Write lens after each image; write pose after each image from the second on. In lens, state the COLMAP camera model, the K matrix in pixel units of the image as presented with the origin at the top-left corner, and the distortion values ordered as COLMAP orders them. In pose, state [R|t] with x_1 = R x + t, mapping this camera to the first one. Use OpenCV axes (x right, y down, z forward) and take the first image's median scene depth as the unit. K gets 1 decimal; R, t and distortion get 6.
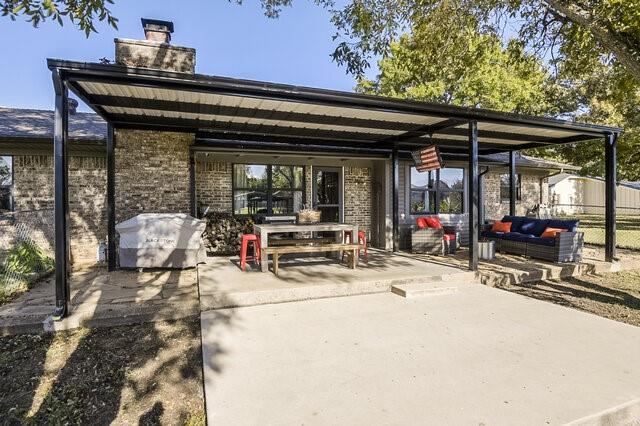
lens RADIAL K [[349.8, 0, 317.0], [0, 349.8, 215.2], [0, 0, 1]] dist [0.000794, -0.021907]
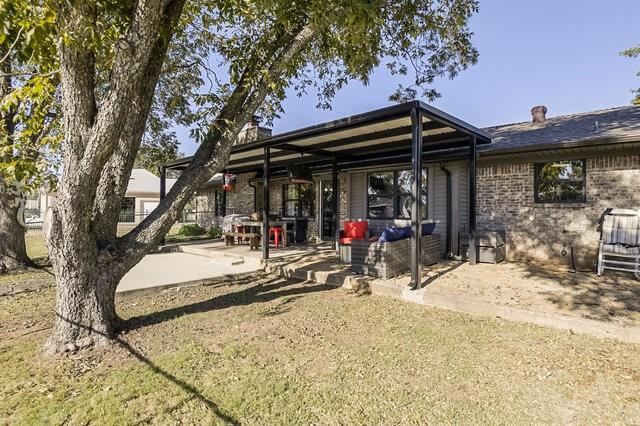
lens RADIAL K [[349.8, 0, 317.0], [0, 349.8, 215.2], [0, 0, 1]] dist [0.000794, -0.021907]
pose [[0.404930, 0.010796, -0.914284, 1.456692], [-0.034311, 0.999405, -0.003395, -0.007484], [0.913704, 0.032744, 0.405060, 0.533105]]
